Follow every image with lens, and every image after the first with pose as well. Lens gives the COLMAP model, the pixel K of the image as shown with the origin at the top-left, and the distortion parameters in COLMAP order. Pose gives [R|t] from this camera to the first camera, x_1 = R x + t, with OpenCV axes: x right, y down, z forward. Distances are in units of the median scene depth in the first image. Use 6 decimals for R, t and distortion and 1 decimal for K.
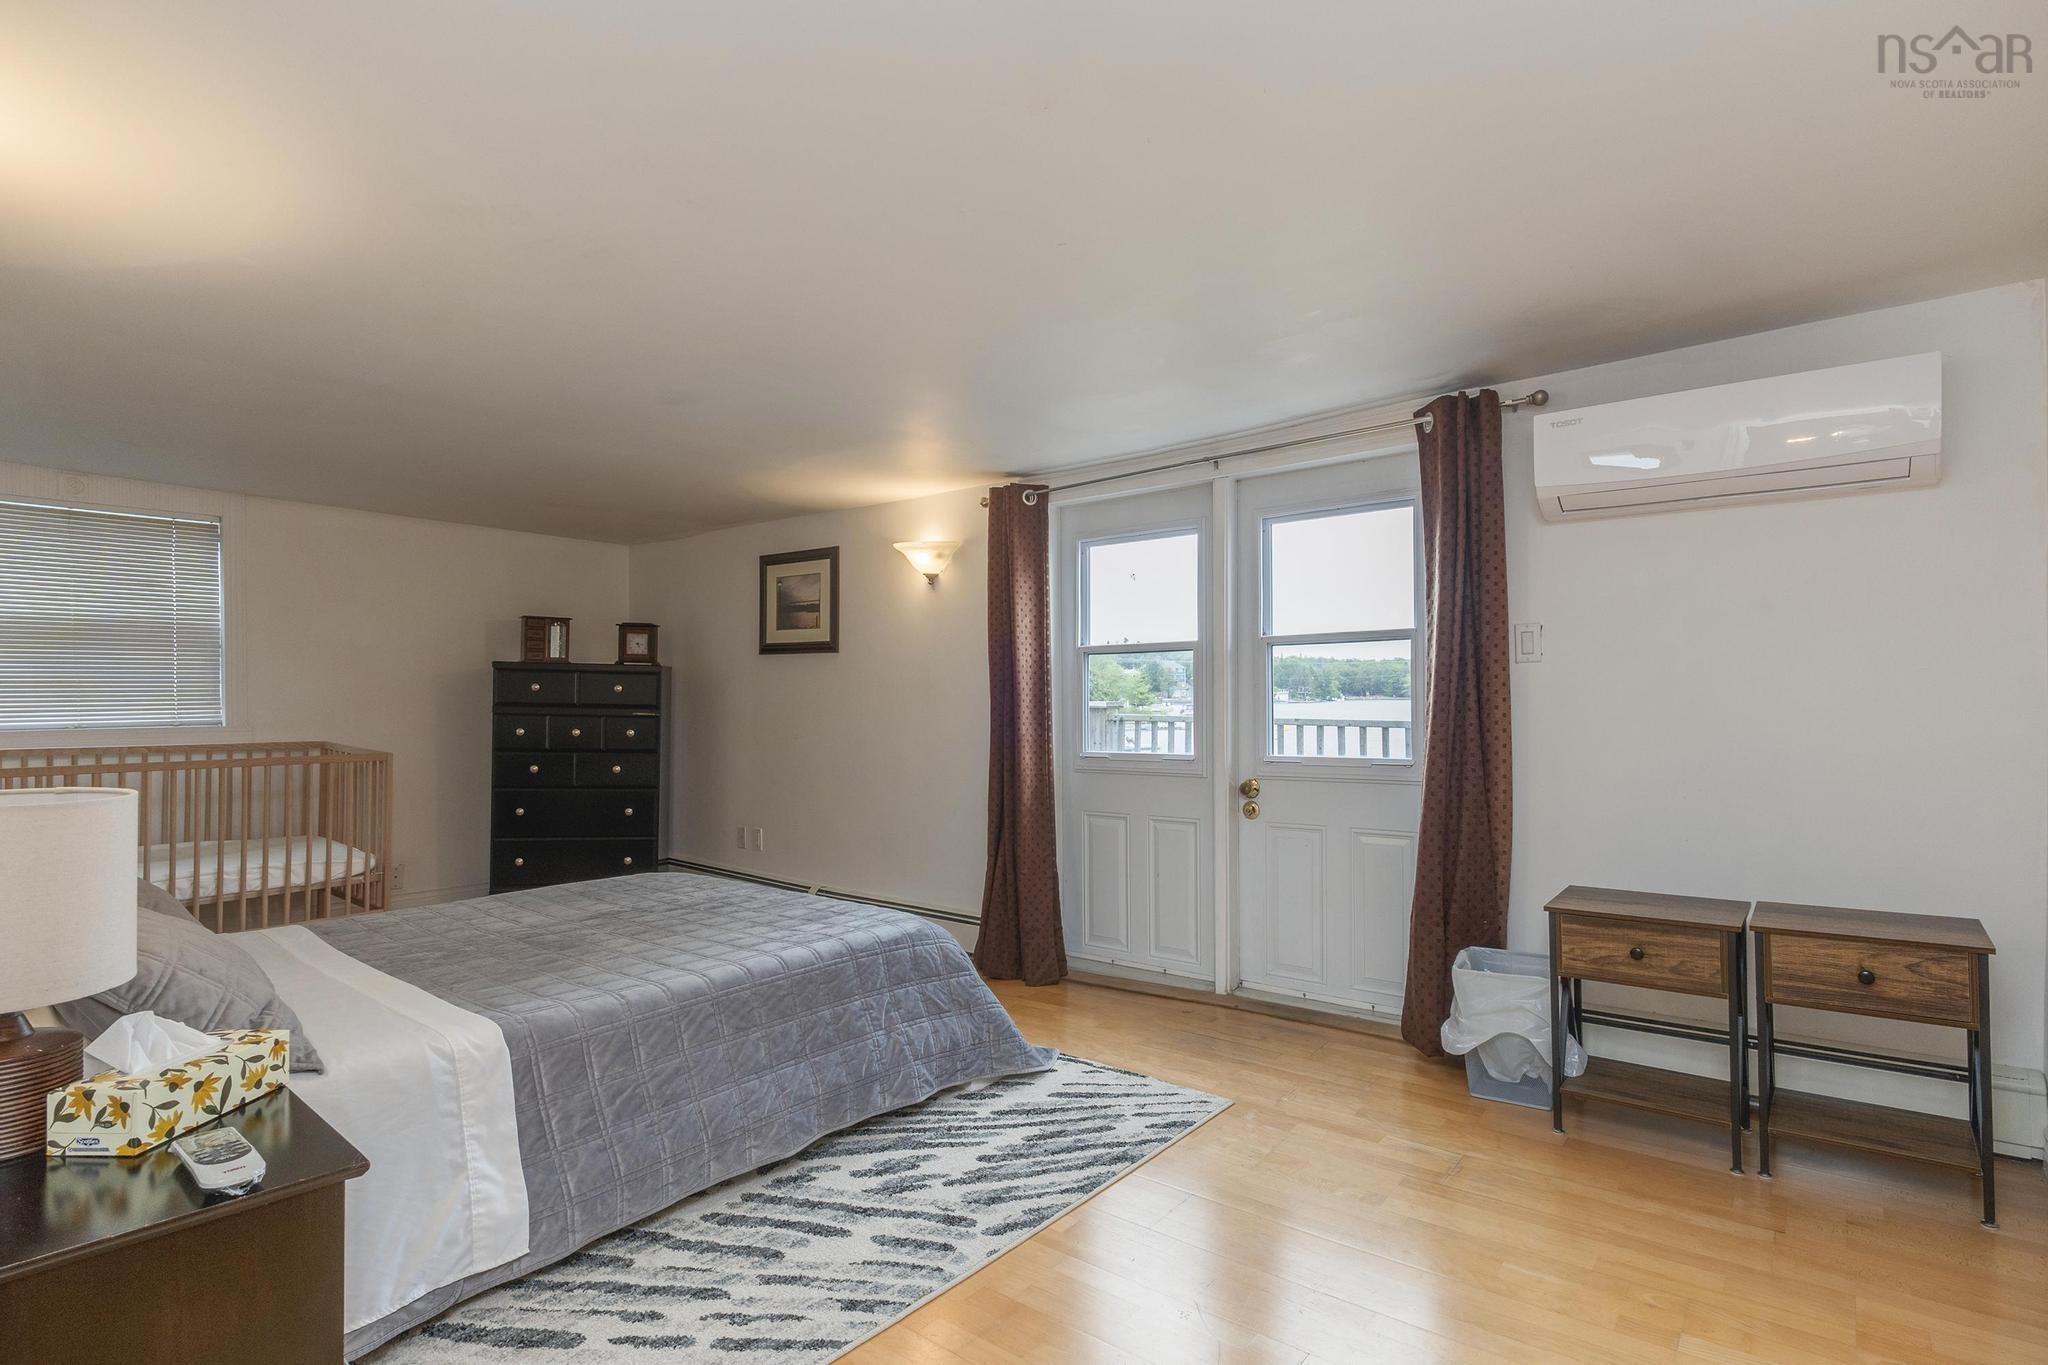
lens RADIAL K [[1007.8, 0, 1035.1], [0, 1007.8, 687.9], [0, 0, 1]] dist [-0.002965, 0.000591]
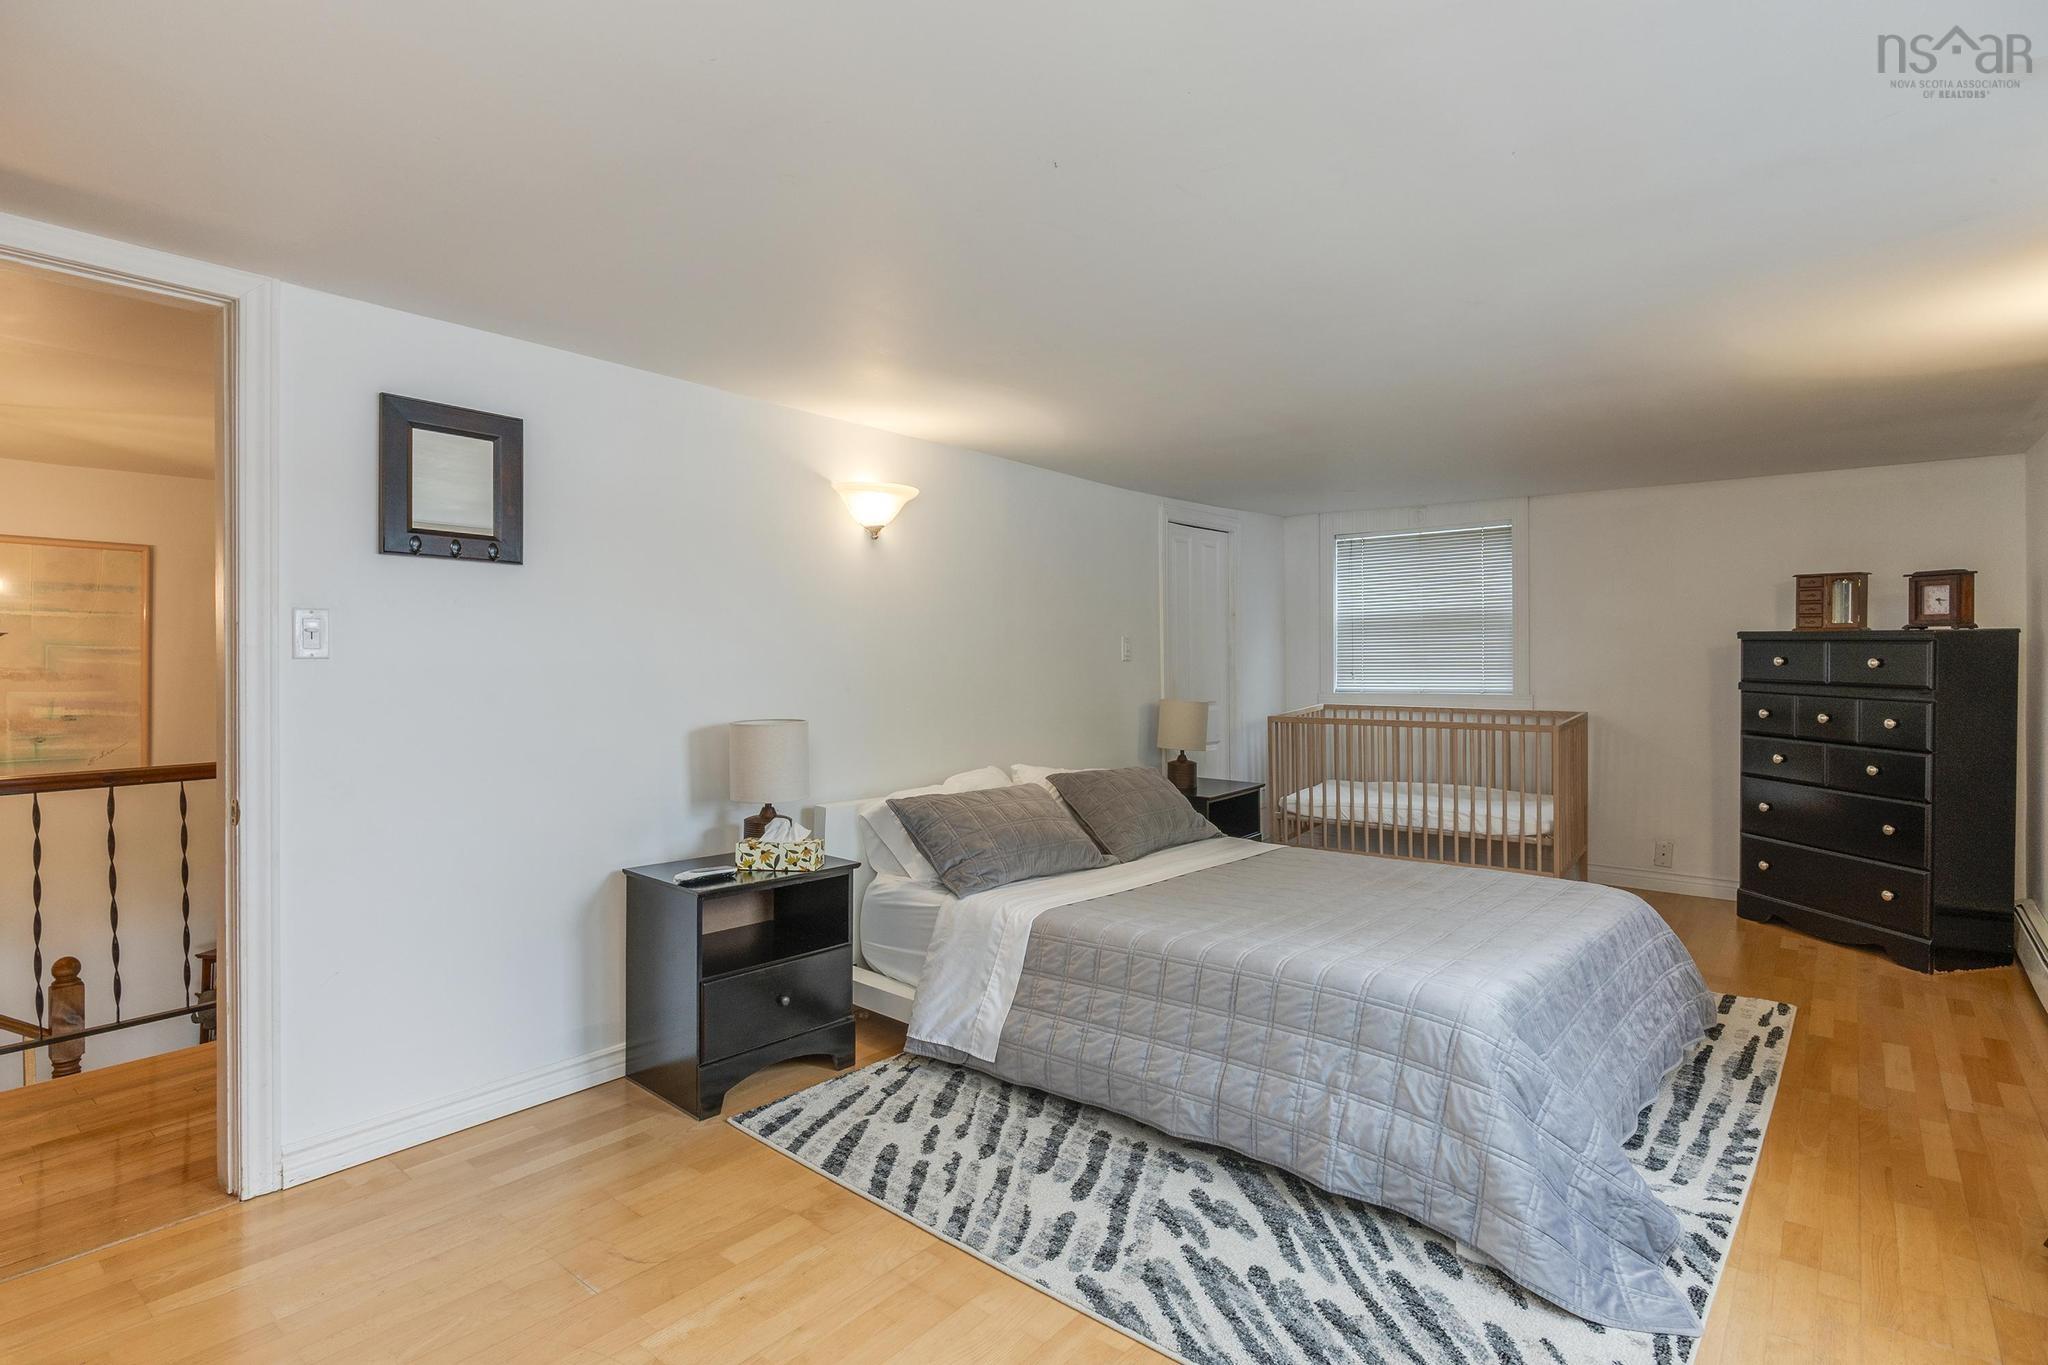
lens RADIAL K [[1007.8, 0, 1032.7], [0, 1007.8, 673.7], [0, 0, 1]] dist [-0.002965, 0.000591]
pose [[-0.003711, 0.013452, -0.999903, 0.741266], [0.010076, 0.999859, 0.013414, -0.017543], [0.999942, -0.010025, -0.003846, 0.832537]]
